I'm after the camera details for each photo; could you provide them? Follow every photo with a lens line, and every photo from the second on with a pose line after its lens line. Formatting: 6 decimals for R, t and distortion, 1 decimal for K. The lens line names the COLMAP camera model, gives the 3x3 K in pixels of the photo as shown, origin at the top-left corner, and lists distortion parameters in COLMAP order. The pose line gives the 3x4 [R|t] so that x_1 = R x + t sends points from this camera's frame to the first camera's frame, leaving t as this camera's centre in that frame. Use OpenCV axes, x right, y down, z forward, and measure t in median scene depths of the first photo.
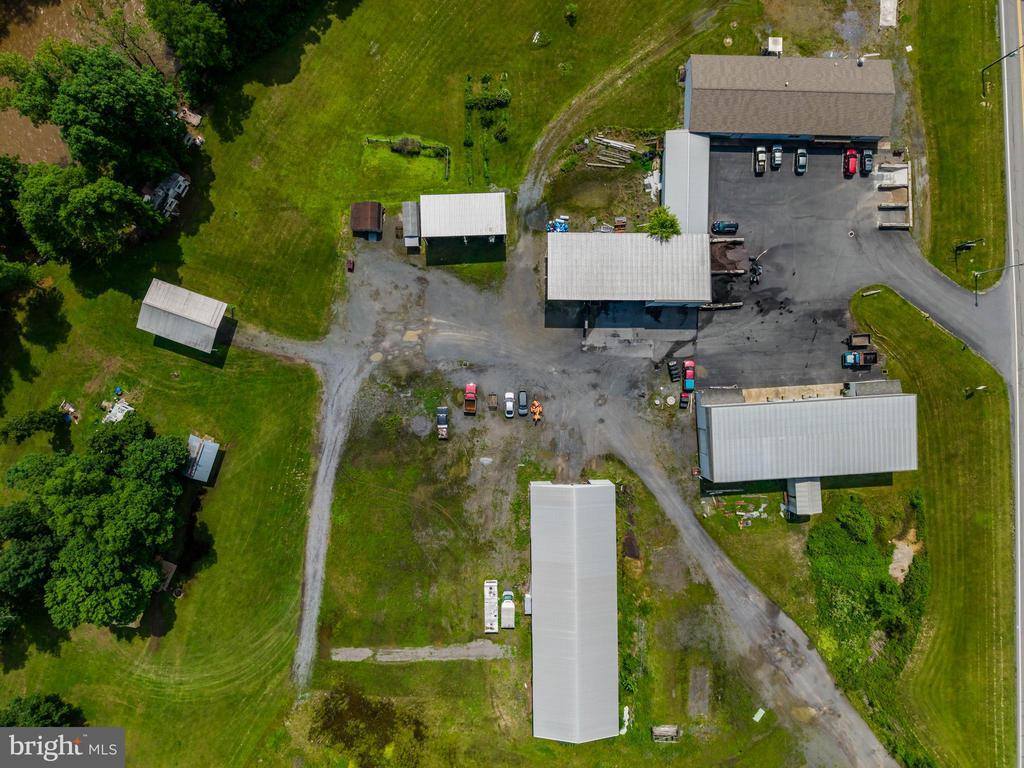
lens RADIAL K [[687.2, 0, 509.1], [0, 687.2, 379.8], [0, 0, 1]] dist [0.033971, -0.031881]
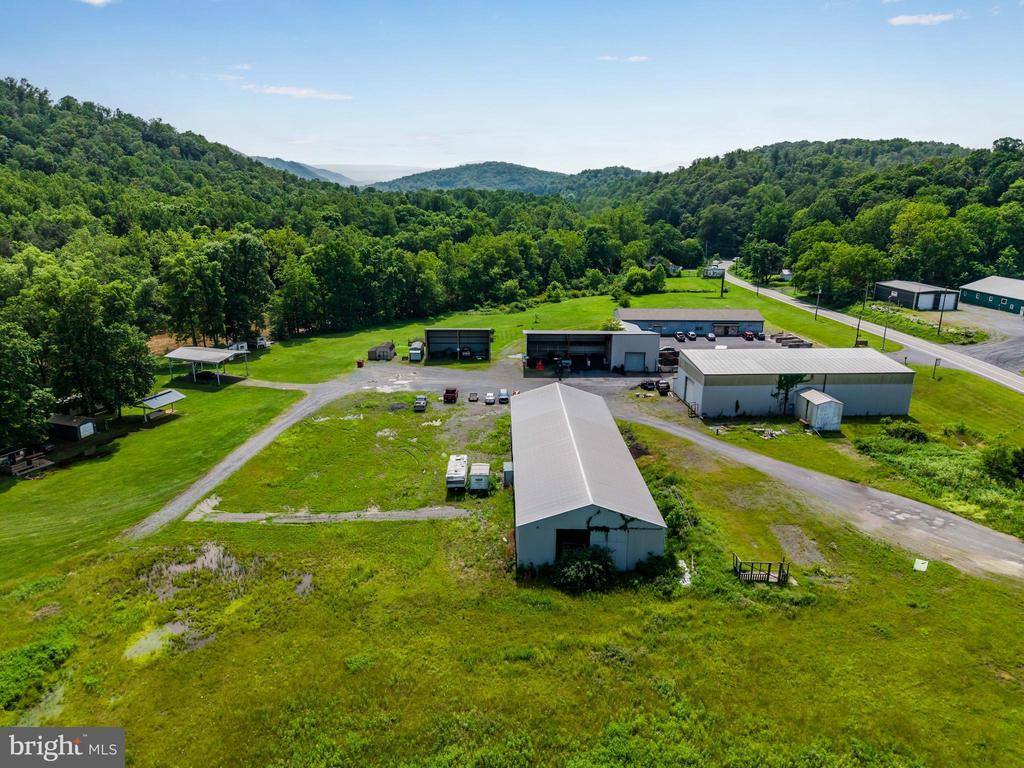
lens RADIAL K [[687.2, 0, 509.1], [0, 687.2, 379.8], [0, 0, 1]] dist [0.033971, -0.031881]
pose [[0.999931, -0.011723, 0.000449, 0.028813], [0.003638, 0.273432, -0.961885, 0.985927], [0.011154, 0.961820, 0.273455, 0.701917]]
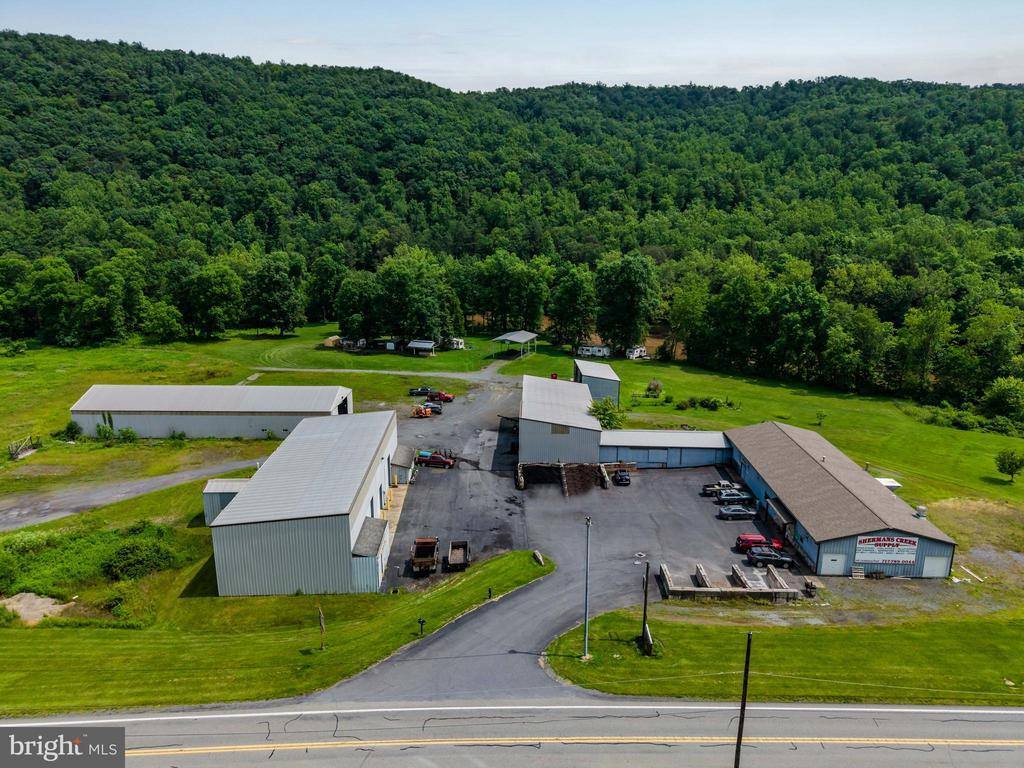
lens RADIAL K [[683.7, 0, 510.1], [0, 683.7, 381.9], [0, 0, 1]] dist [0.053695, -0.069872]
pose [[-0.023475, 0.219238, -0.975389, 1.027798], [-0.999724, -0.005540, 0.022815, -0.112090], [-0.000402, 0.975656, 0.219307, 0.725920]]
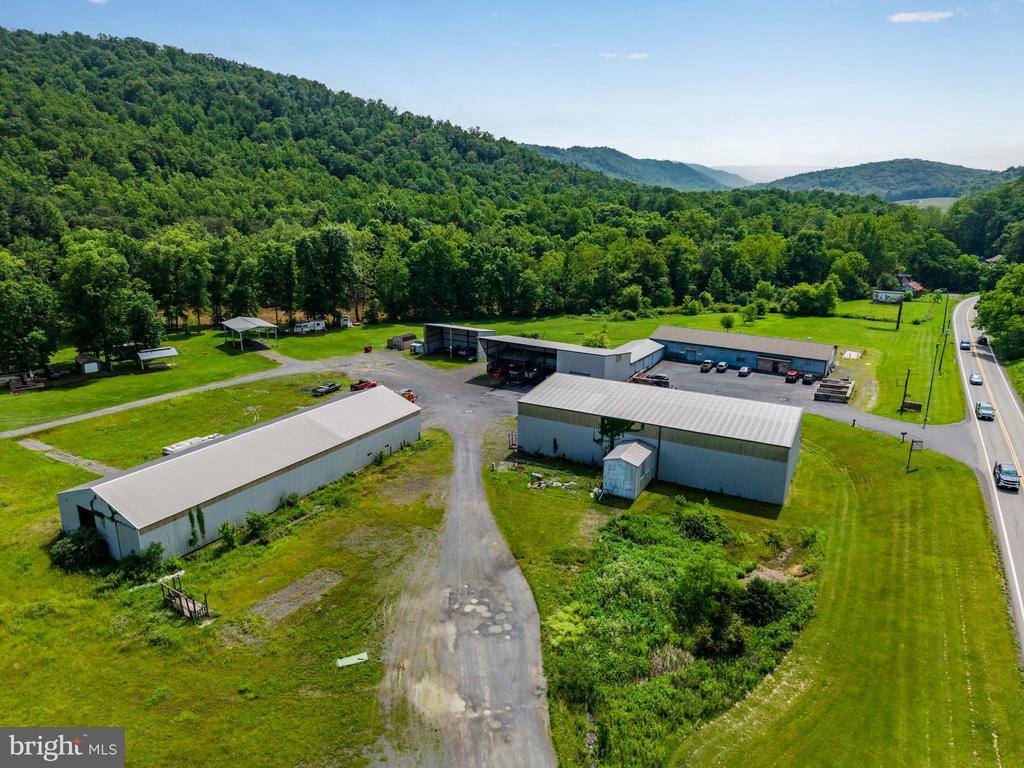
lens RADIAL K [[683.7, 0, 510.1], [0, 683.7, 381.9], [0, 0, 1]] dist [0.053695, -0.069872]
pose [[0.853118, 0.132215, -0.504687, 0.645876], [-0.521631, 0.233895, -0.820484, 0.752989], [0.009563, 0.963230, 0.268507, 0.716836]]
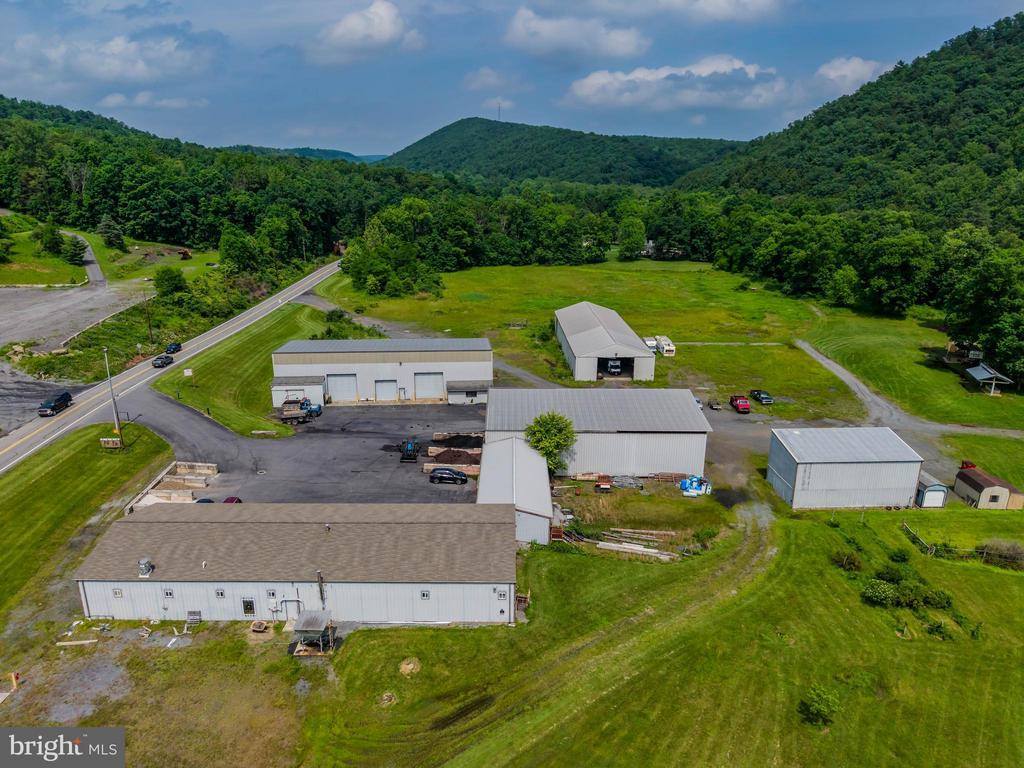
lens RADIAL K [[687.2, 0, 509.1], [0, 687.2, 379.8], [0, 0, 1]] dist [0.033971, -0.031881]
pose [[-0.999688, -0.016558, -0.018717, 0.265700], [-0.013231, -0.284658, 0.958538, -0.830580], [-0.021200, 0.958486, 0.284350, 0.712436]]
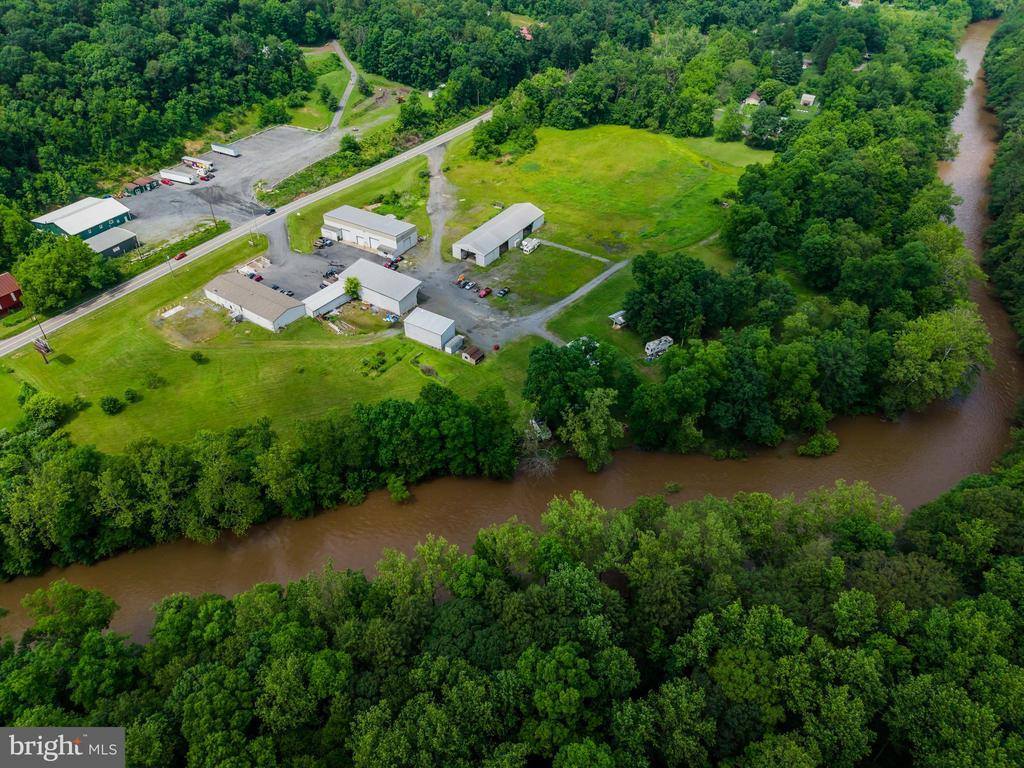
lens RADIAL K [[694.8, 0, 507.6], [0, 694.8, 375.8], [0, 0, 1]] dist [0.007439, -0.001203]
pose [[-0.831023, -0.365123, 0.419625, -1.008198], [0.555585, -0.508323, 0.657977, -1.331176], [-0.026937, 0.779932, 0.625285, -0.035674]]
